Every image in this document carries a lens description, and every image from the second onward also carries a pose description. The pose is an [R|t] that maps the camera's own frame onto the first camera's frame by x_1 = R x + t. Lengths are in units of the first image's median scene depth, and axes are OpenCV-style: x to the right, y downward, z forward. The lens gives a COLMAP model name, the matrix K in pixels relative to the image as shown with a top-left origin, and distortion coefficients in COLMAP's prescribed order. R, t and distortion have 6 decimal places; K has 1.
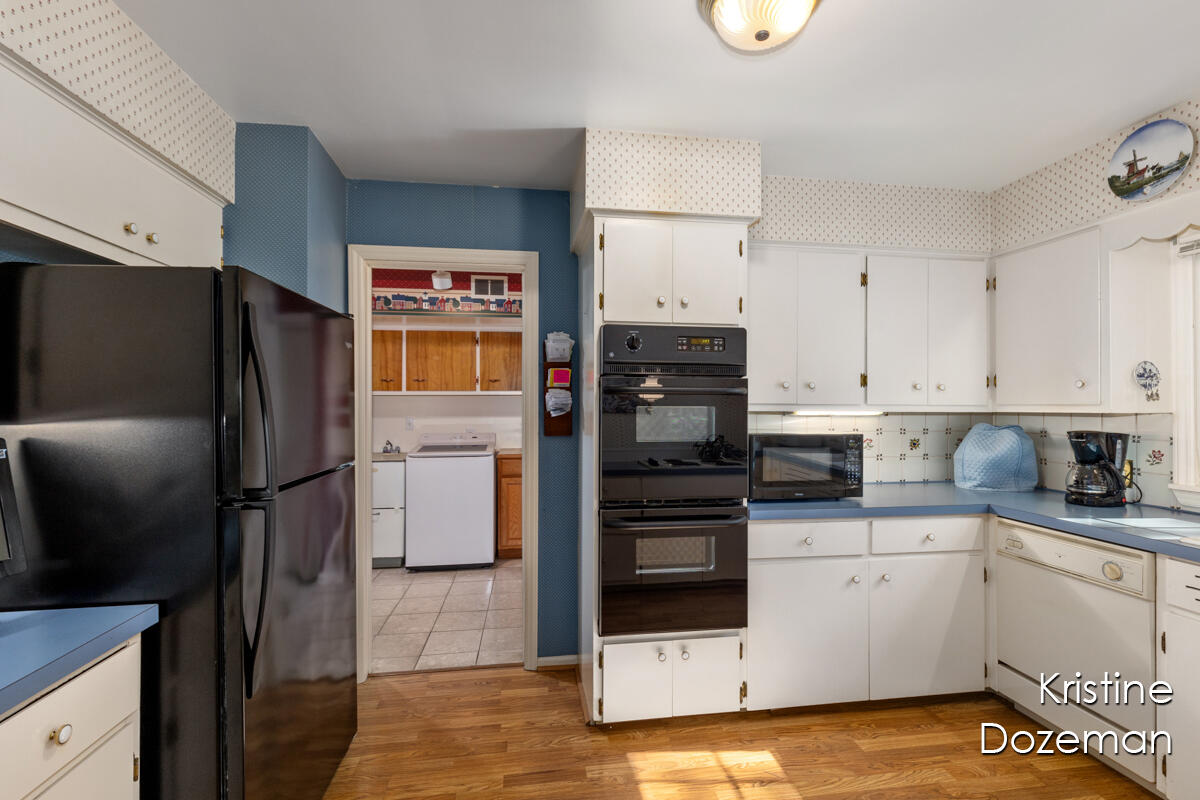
lens RADIAL K [[545.4, 0, 608.5], [0, 545.4, 402.7], [0, 0, 1]] dist [0.001620, 0.000342]
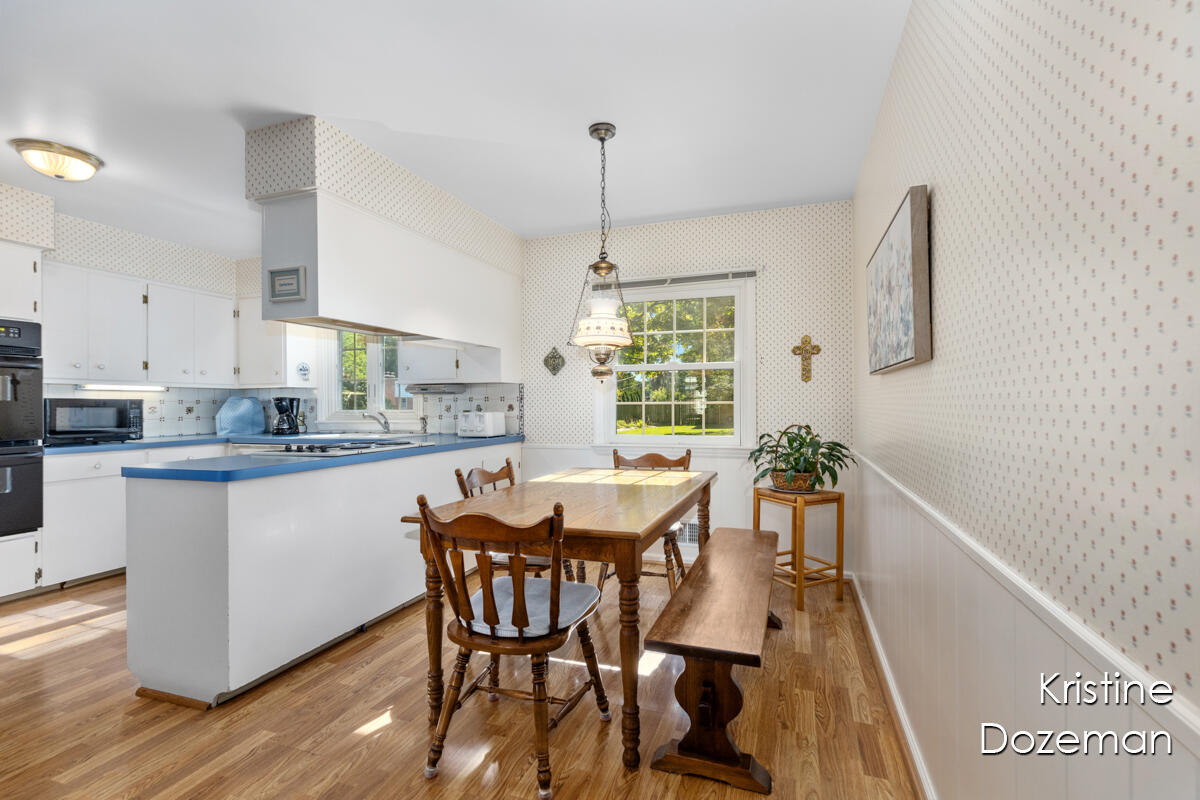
lens RADIAL K [[545.4, 0, 608.5], [0, 545.4, 402.7], [0, 0, 1]] dist [0.001620, 0.000342]
pose [[0.466646, -0.001503, 0.884443, -0.276914], [0.004500, 0.999990, -0.000675, 0.069553], [-0.884432, 0.004295, 0.466648, -0.852859]]
